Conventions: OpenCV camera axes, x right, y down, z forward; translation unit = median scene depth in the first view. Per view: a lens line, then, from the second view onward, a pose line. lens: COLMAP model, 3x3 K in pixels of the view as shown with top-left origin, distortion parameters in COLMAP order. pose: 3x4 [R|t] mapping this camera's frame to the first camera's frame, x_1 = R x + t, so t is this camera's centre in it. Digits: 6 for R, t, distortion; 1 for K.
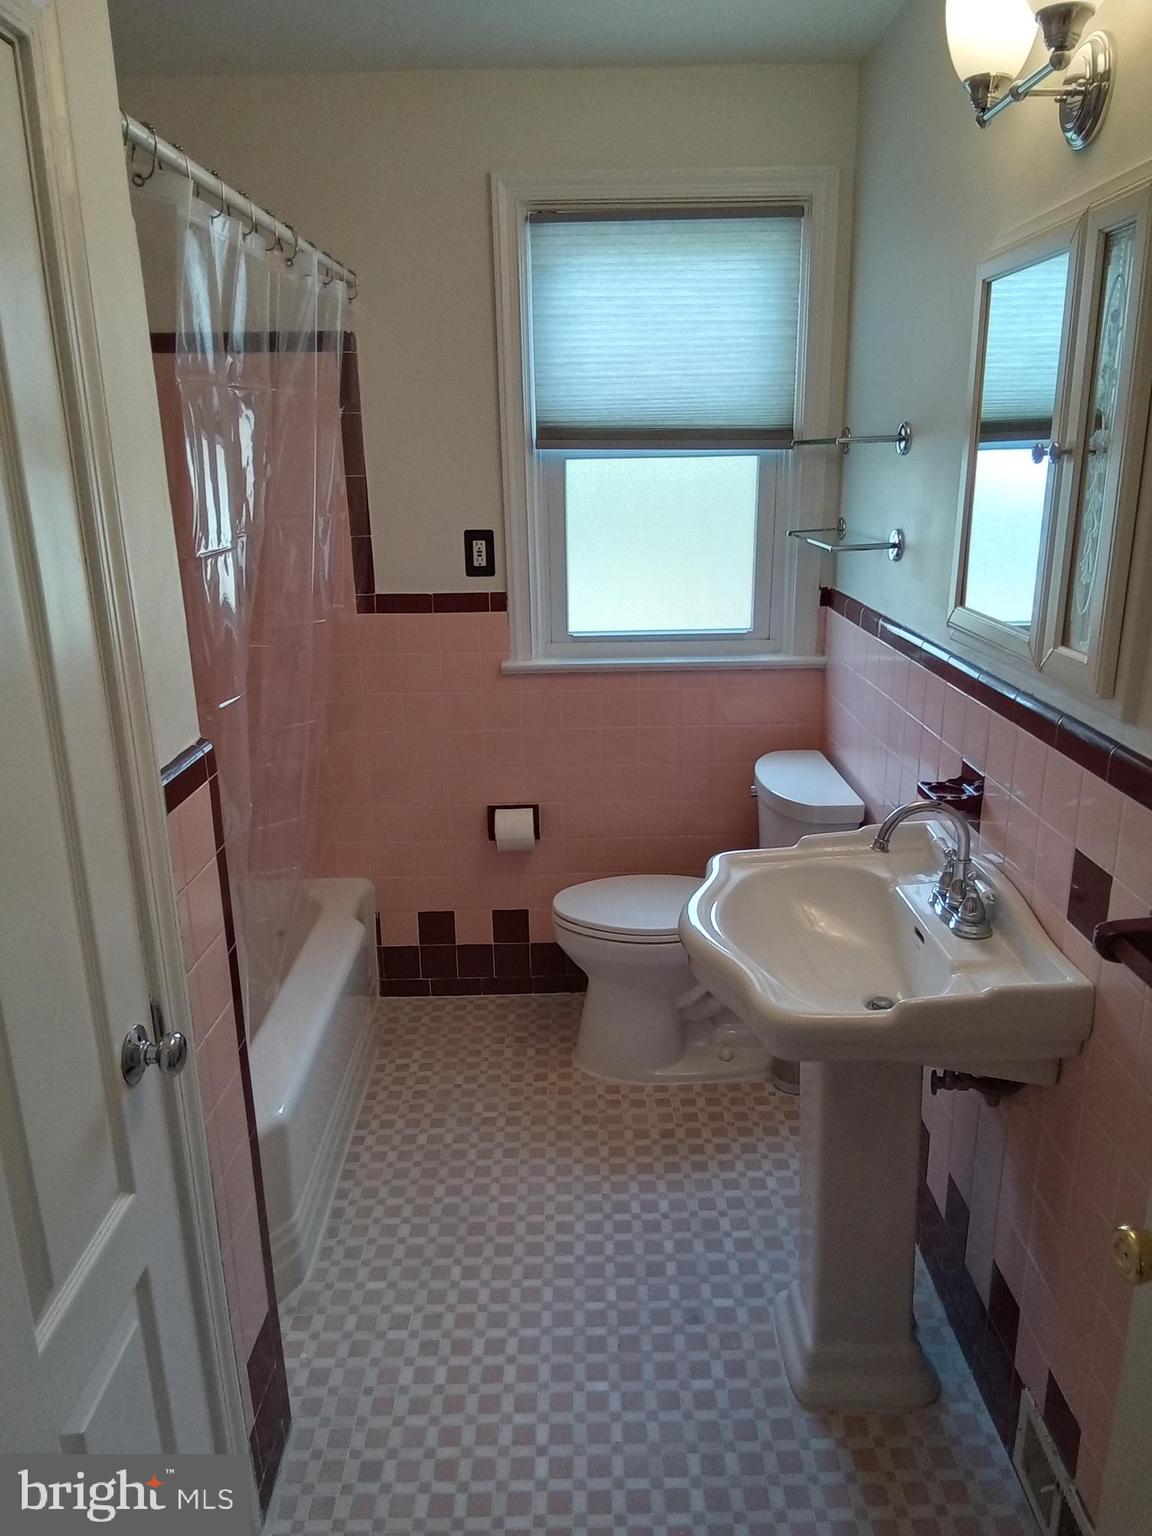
lens RADIAL K [[1077.5, 0, 592.3], [0, 1077.5, 768.3], [0, 0, 1]] dist [0.066350, -0.081378]
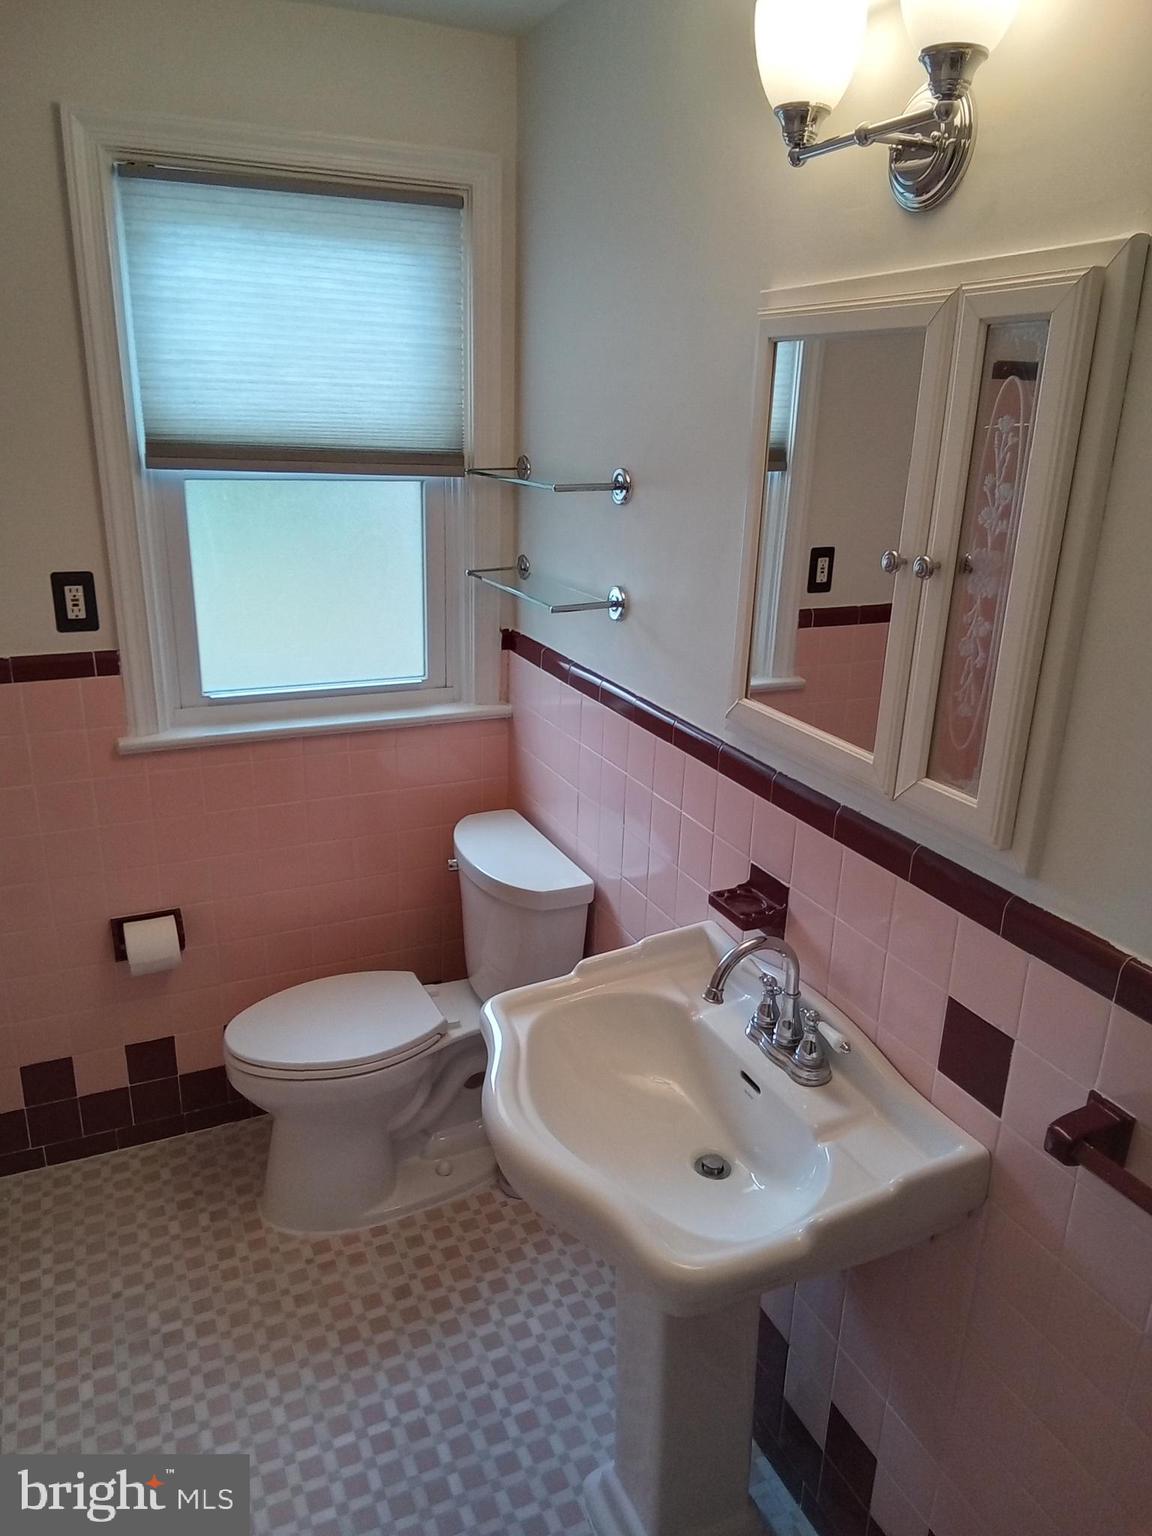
lens RADIAL K [[1077.5, 0, 592.3], [0, 1077.5, 768.3], [0, 0, 1]] dist [0.066350, -0.081378]
pose [[0.912041, -0.090685, 0.399947, -0.095085], [0.075279, 0.995694, 0.054100, -0.102525], [-0.403131, -0.019234, 0.914940, 0.159225]]
